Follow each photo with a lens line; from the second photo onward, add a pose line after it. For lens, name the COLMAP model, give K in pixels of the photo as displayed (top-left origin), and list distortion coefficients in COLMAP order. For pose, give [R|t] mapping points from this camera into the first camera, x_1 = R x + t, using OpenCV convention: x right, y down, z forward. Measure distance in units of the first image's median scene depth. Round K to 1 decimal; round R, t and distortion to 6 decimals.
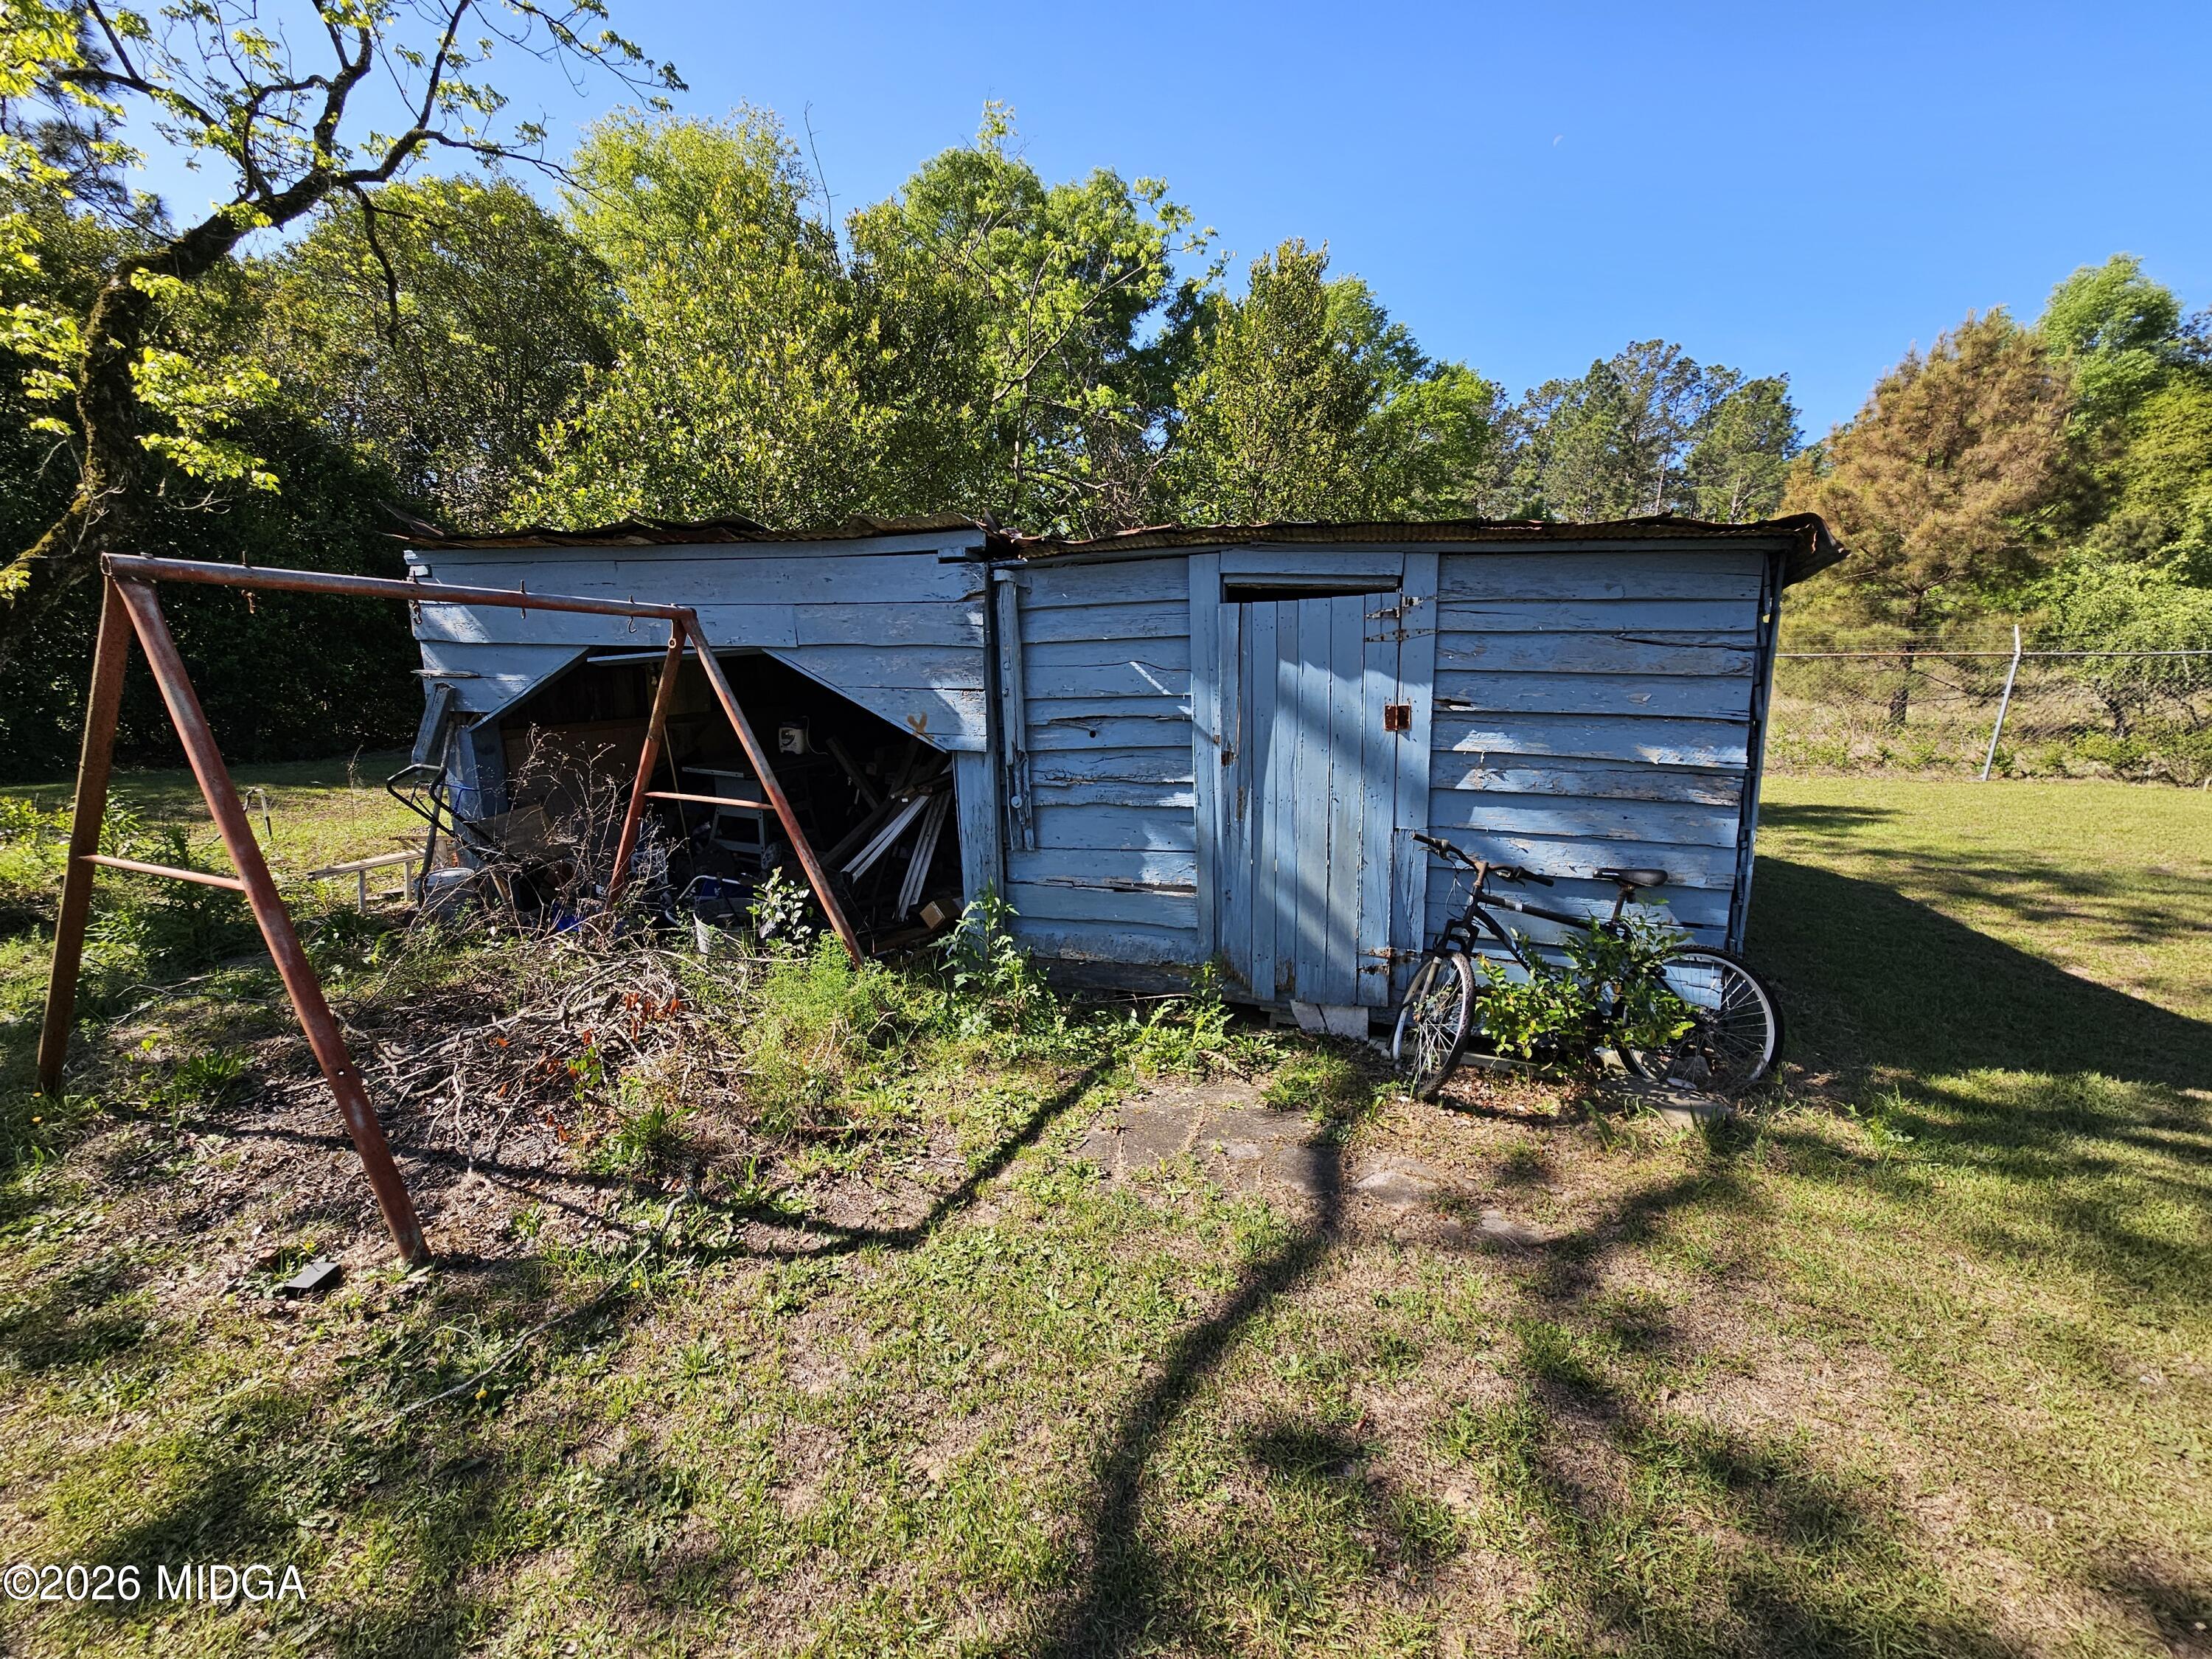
lens RADIAL K [[896.1, 0, 1110.6], [0, 896.1, 815.2], [0, 0, 1]] dist [0.000938, -0.001308]
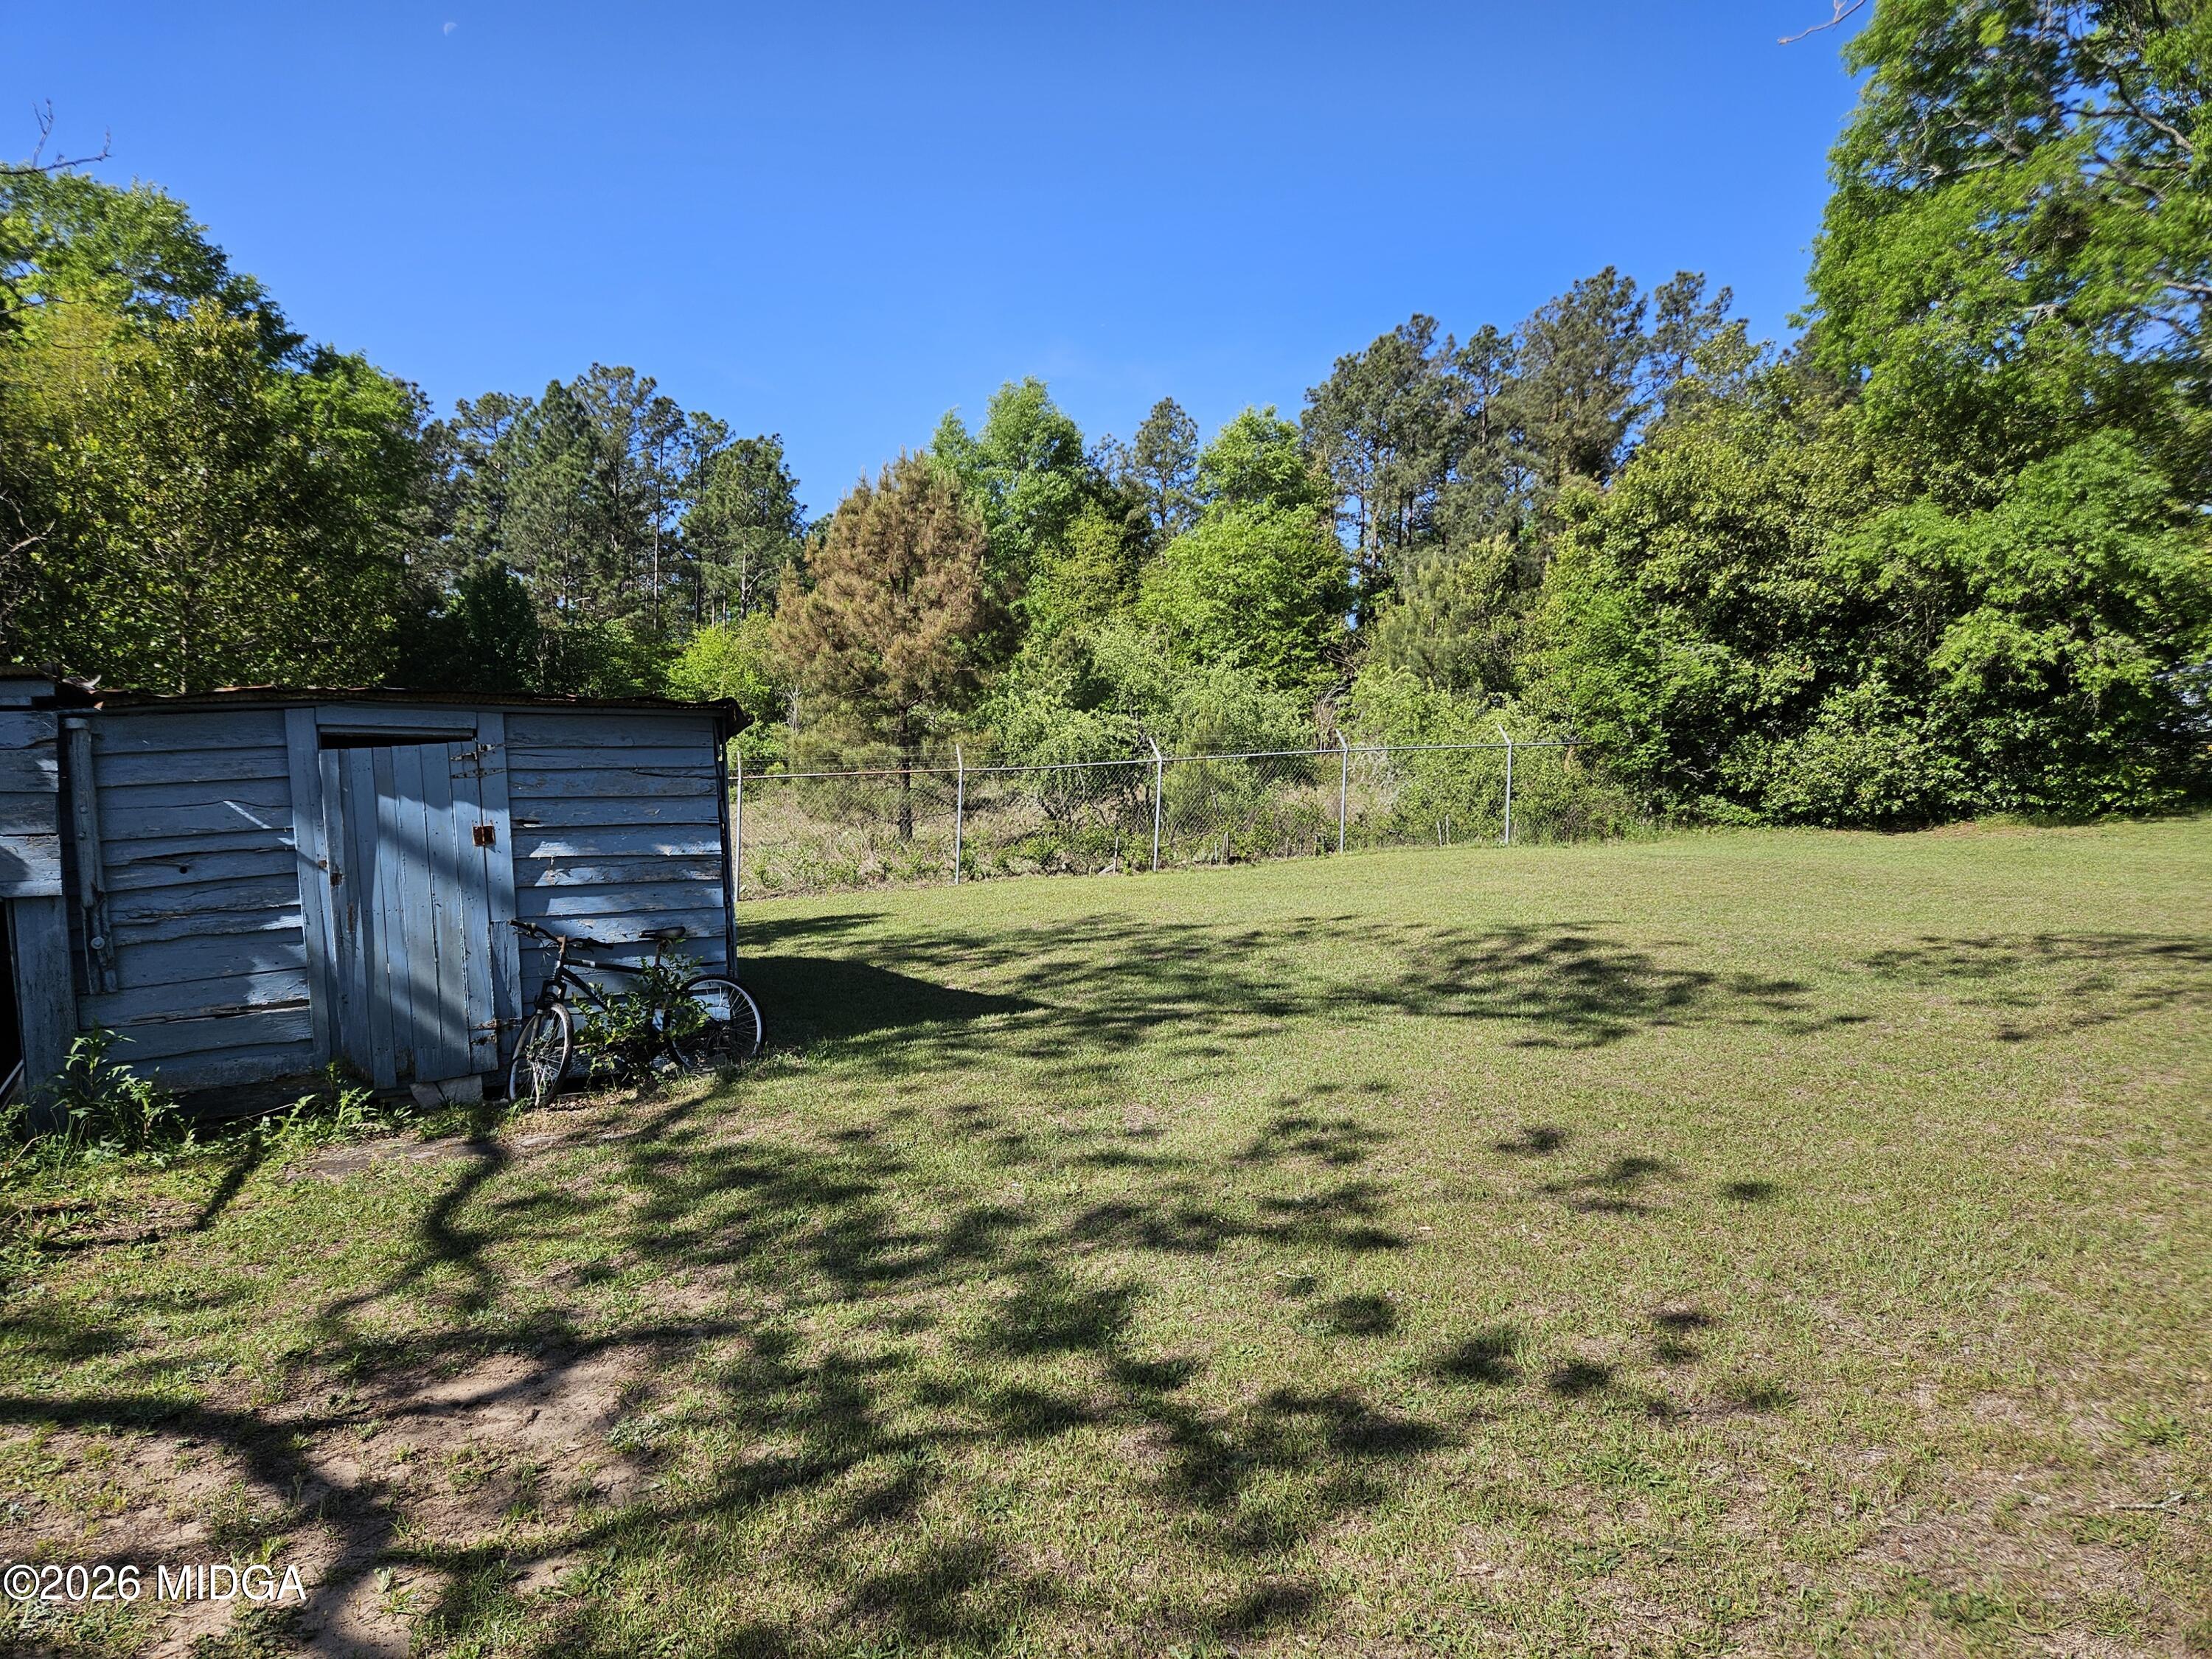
lens RADIAL K [[1488.7, 0, 1100.4], [0, 1488.7, 809.0], [0, 0, 1]] dist [0.073722, -0.060665]
pose [[0.688510, -0.039606, 0.724144, -0.247386], [0.153287, 0.983896, -0.091931, 0.073123], [-0.708842, 0.174298, 0.683494, -0.434513]]
